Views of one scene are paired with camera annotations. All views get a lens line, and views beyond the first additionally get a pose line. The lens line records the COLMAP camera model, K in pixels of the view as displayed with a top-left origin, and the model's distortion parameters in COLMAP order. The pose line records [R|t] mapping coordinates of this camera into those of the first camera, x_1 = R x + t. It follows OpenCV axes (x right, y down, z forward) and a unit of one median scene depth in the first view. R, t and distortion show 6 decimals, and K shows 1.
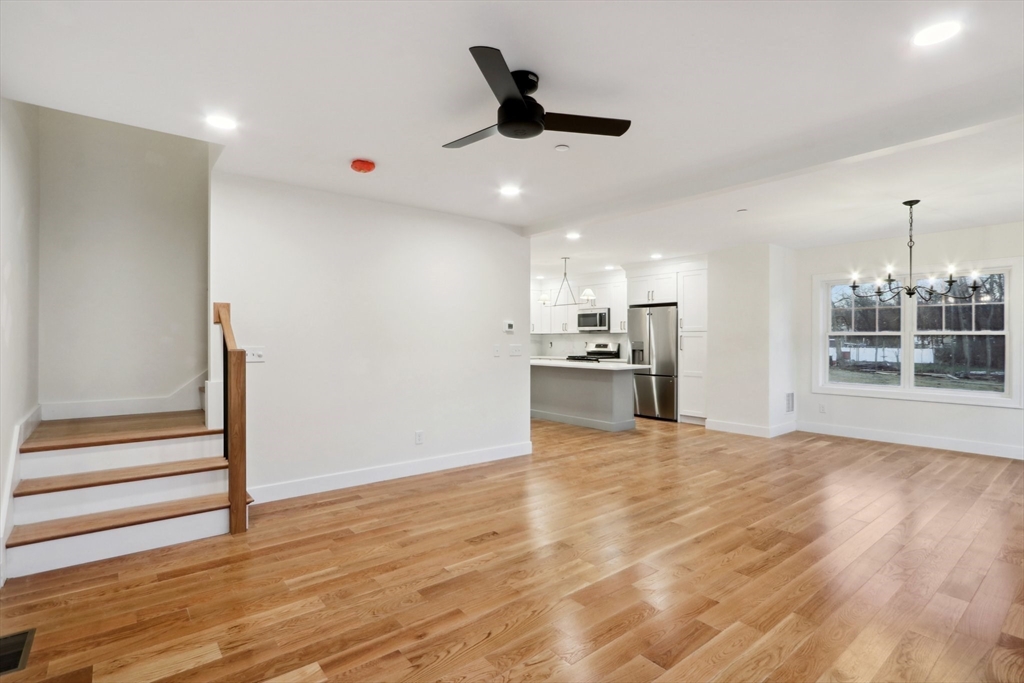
lens RADIAL K [[494.5, 0, 504.1], [0, 494.5, 338.5], [0, 0, 1]] dist [-0.003235, -0.000102]
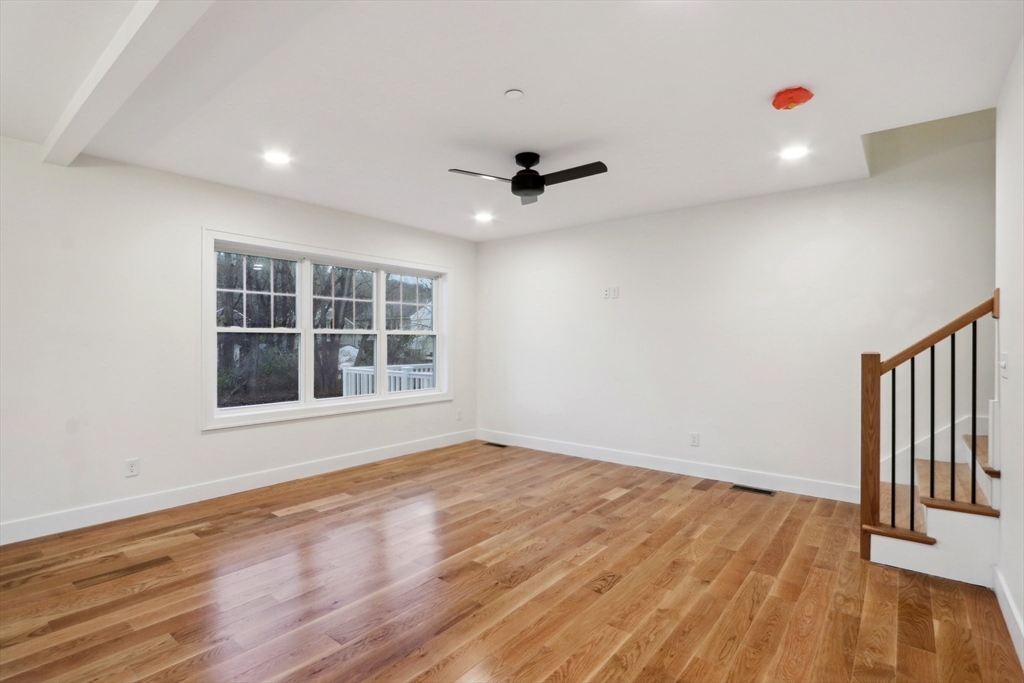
lens RADIAL K [[488.6, 0, 507.8], [0, 488.6, 341.3], [0, 0, 1]] dist [-0.005771, 0.000046]
pose [[-0.975396, -0.005435, -0.220395, 0.215673], [-0.004515, 0.999979, -0.004680, 0.006739], [0.220415, -0.003569, -0.975400, 1.278259]]
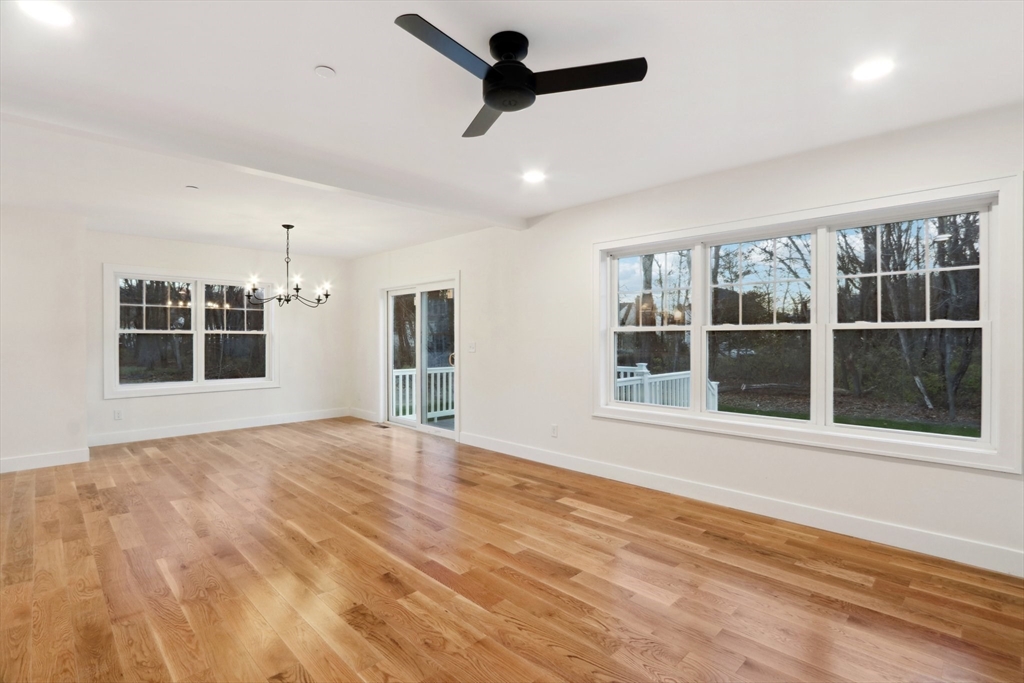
lens RADIAL K [[488.6, 0, 507.8], [0, 488.6, 341.3], [0, 0, 1]] dist [-0.005771, 0.000046]
pose [[-0.107647, -0.007243, 0.994163, -0.451095], [-0.003482, 0.999970, 0.006908, 0.001140], [-0.994183, -0.002719, -0.107669, 0.596114]]
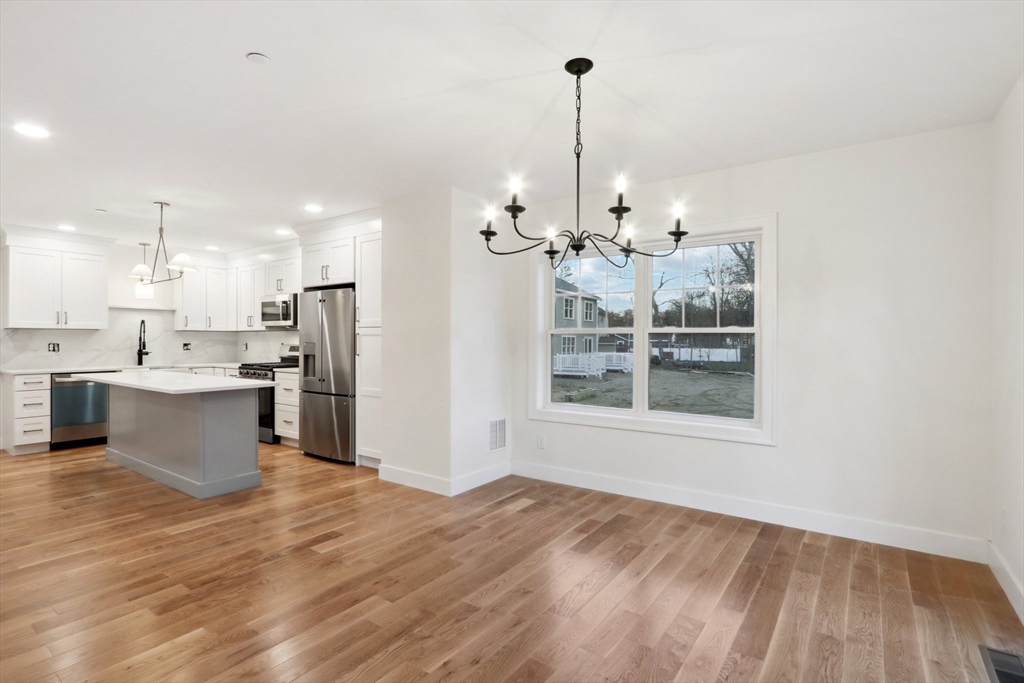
lens RADIAL K [[488.6, 0, 507.8], [0, 488.6, 341.3], [0, 0, 1]] dist [-0.005771, 0.000046]
pose [[0.965972, 0.000484, 0.258647, 0.635522], [-0.001671, 0.999989, 0.004371, 0.001750], [-0.258642, -0.004655, 0.965962, 0.545785]]
